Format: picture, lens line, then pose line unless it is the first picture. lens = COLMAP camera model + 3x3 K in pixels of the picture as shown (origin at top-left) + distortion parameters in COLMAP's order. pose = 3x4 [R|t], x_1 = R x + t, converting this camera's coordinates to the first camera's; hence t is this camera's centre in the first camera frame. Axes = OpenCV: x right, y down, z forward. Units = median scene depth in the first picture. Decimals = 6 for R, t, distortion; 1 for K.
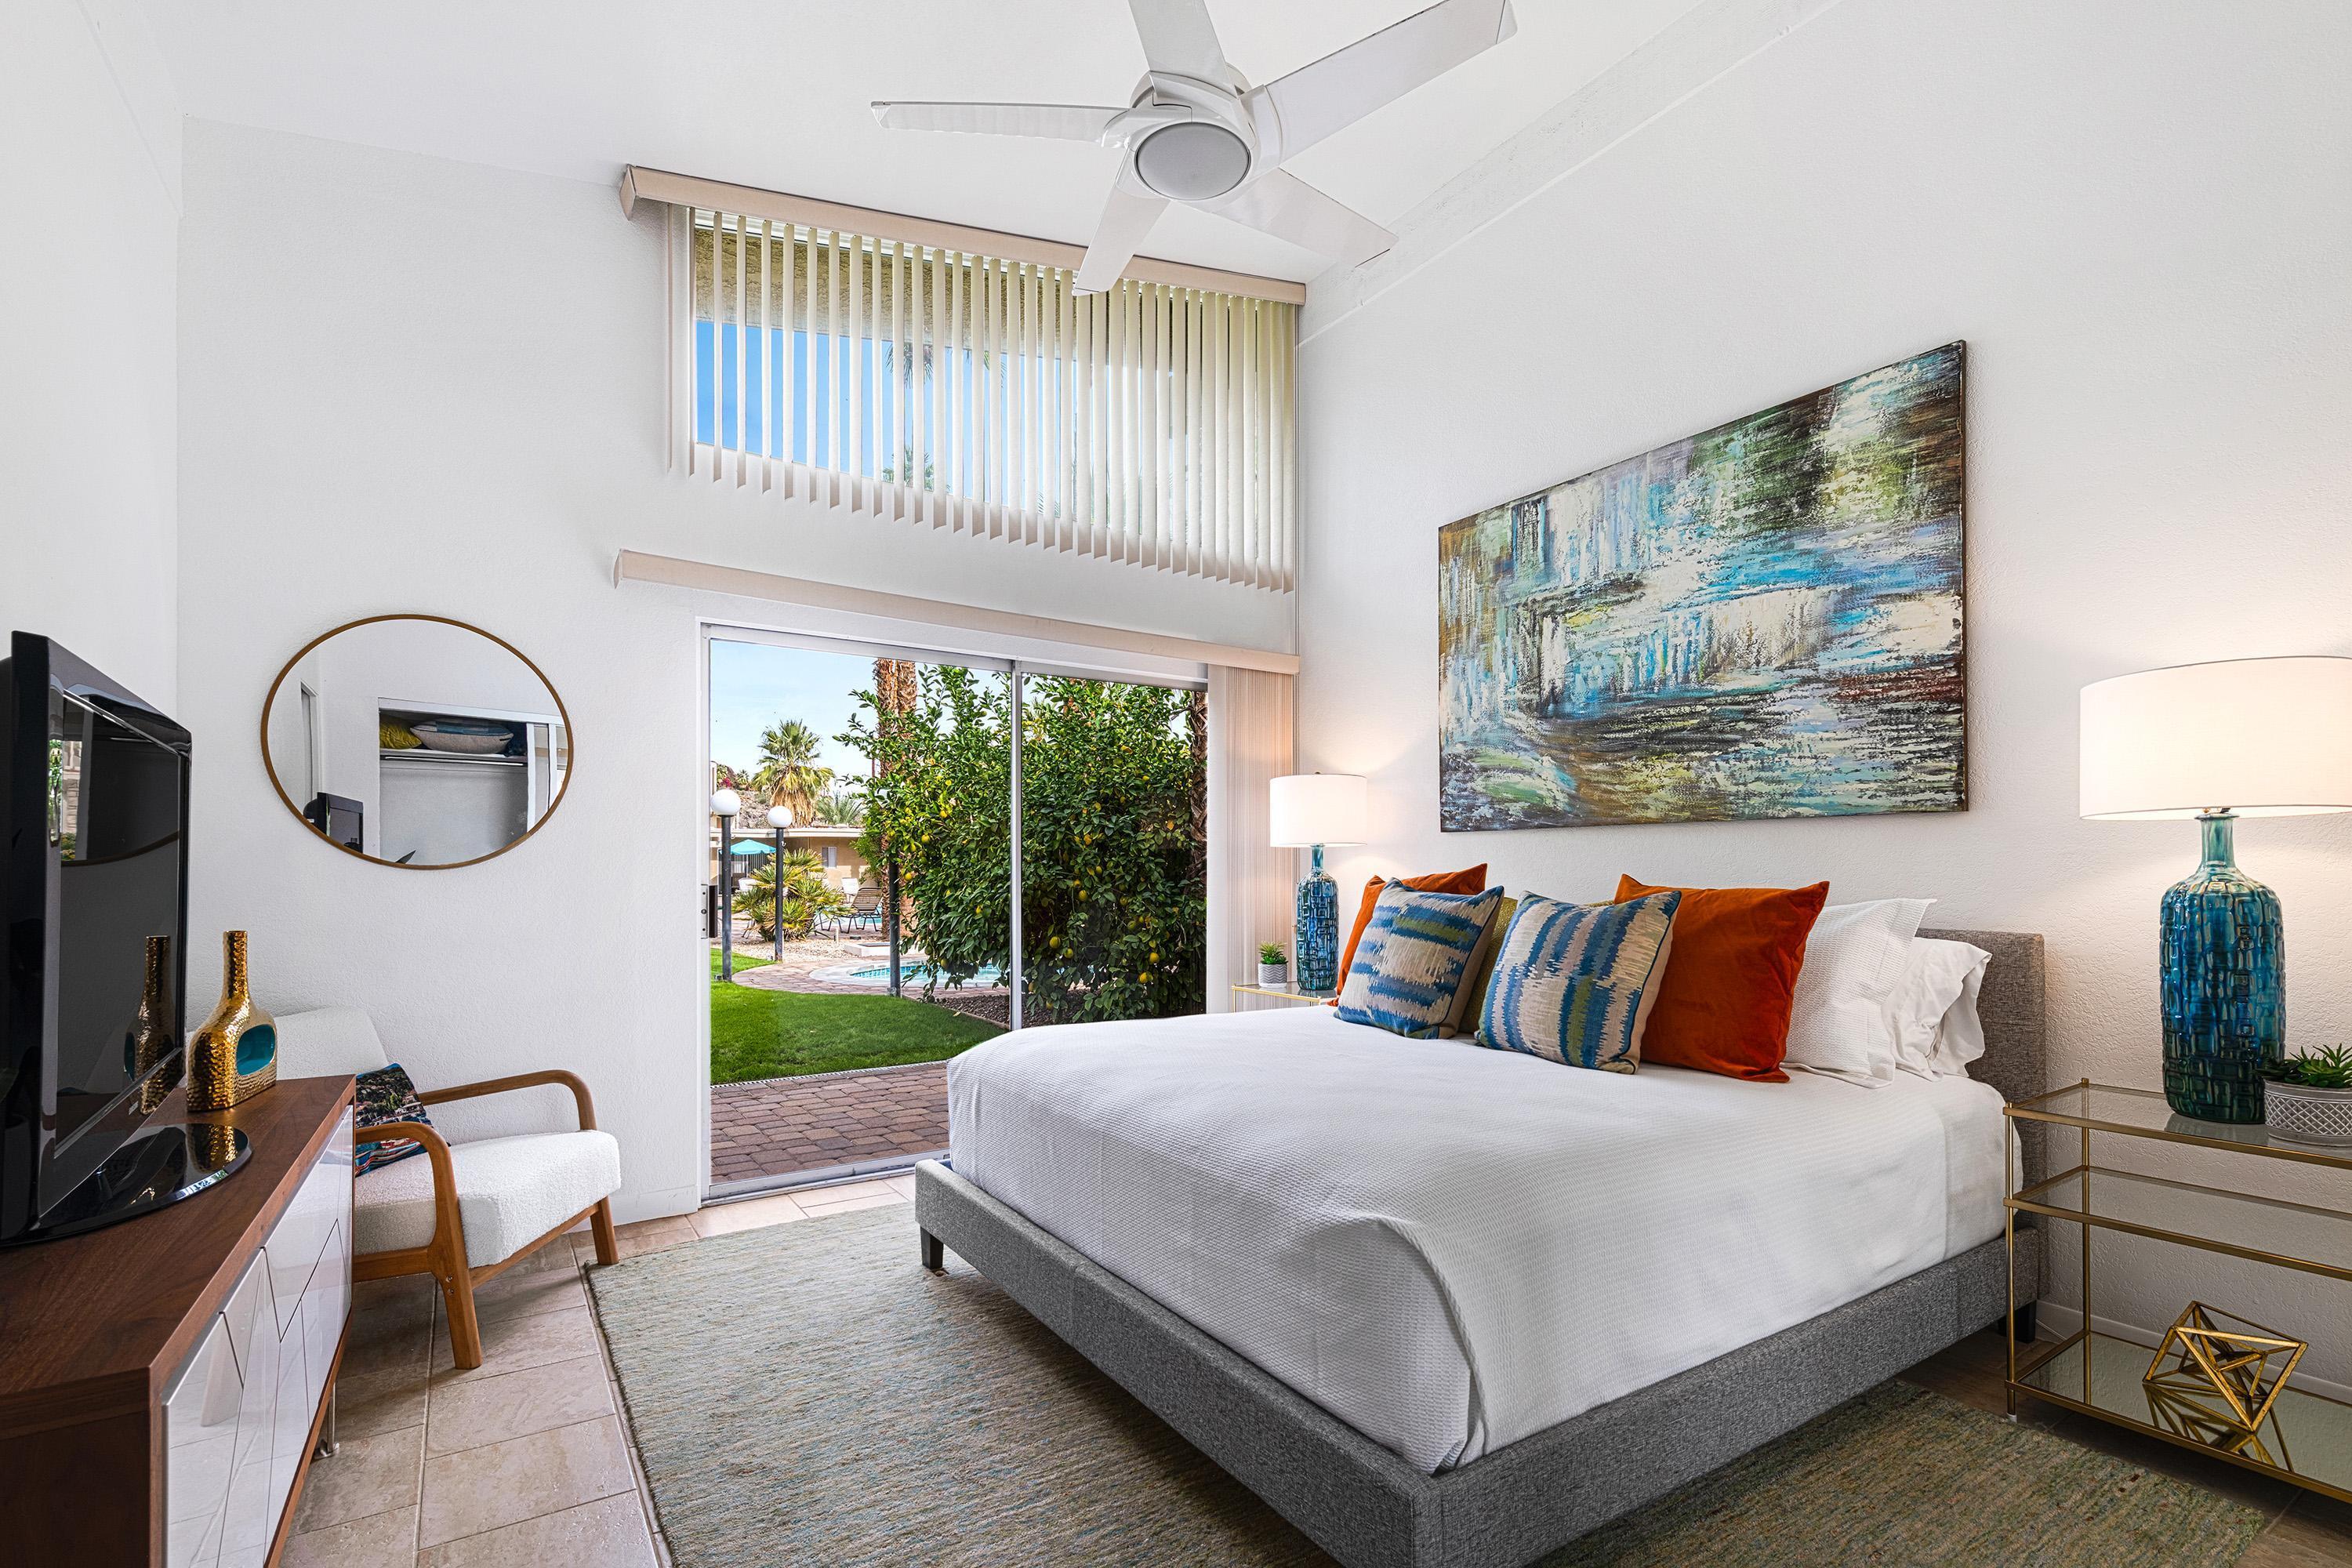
lens RADIAL K [[1059.6, 0, 1310.7], [0, 1059.6, 862.0], [0, 0, 1]] dist [0.016244, -0.001083]
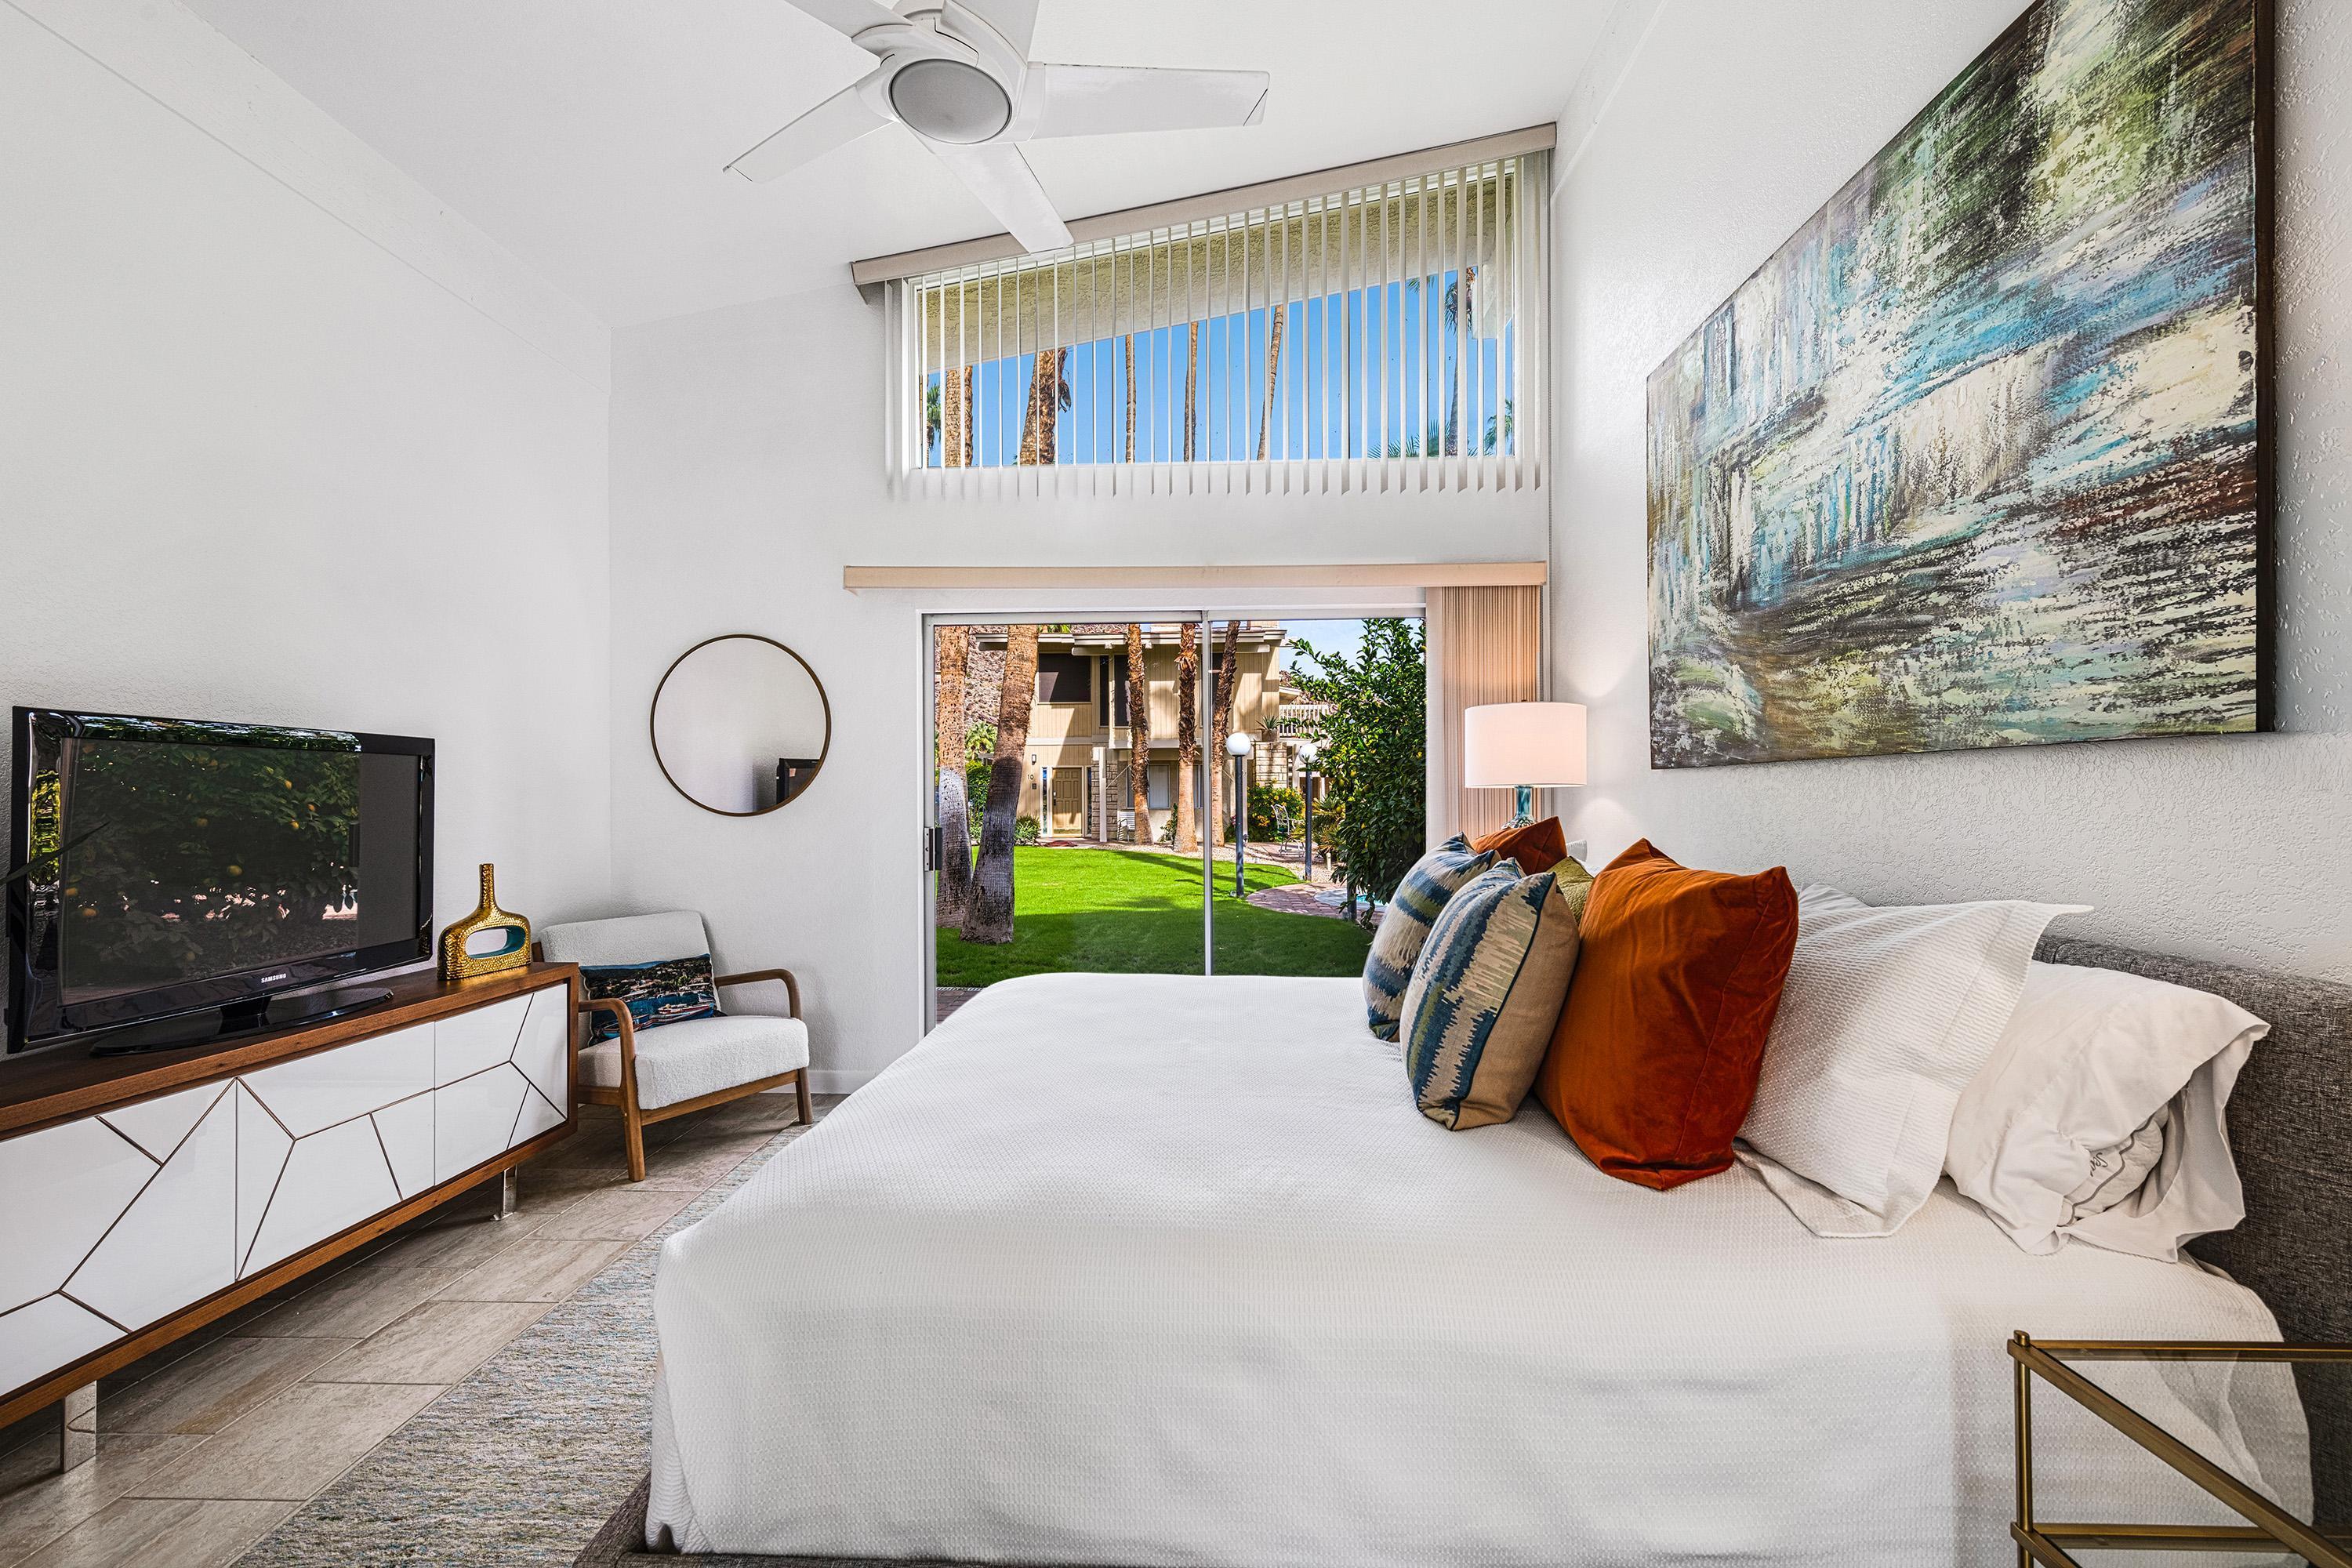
lens RADIAL K [[1048.5, 0, 1233.6], [0, 1048.5, 792.3], [0, 0, 1]] dist [0.007627, -0.000456]
pose [[0.795872, -0.003924, -0.605452, 0.456804], [0.007034, 0.999971, 0.002765, -0.020591], [0.605424, -0.006459, 0.795877, 0.268853]]
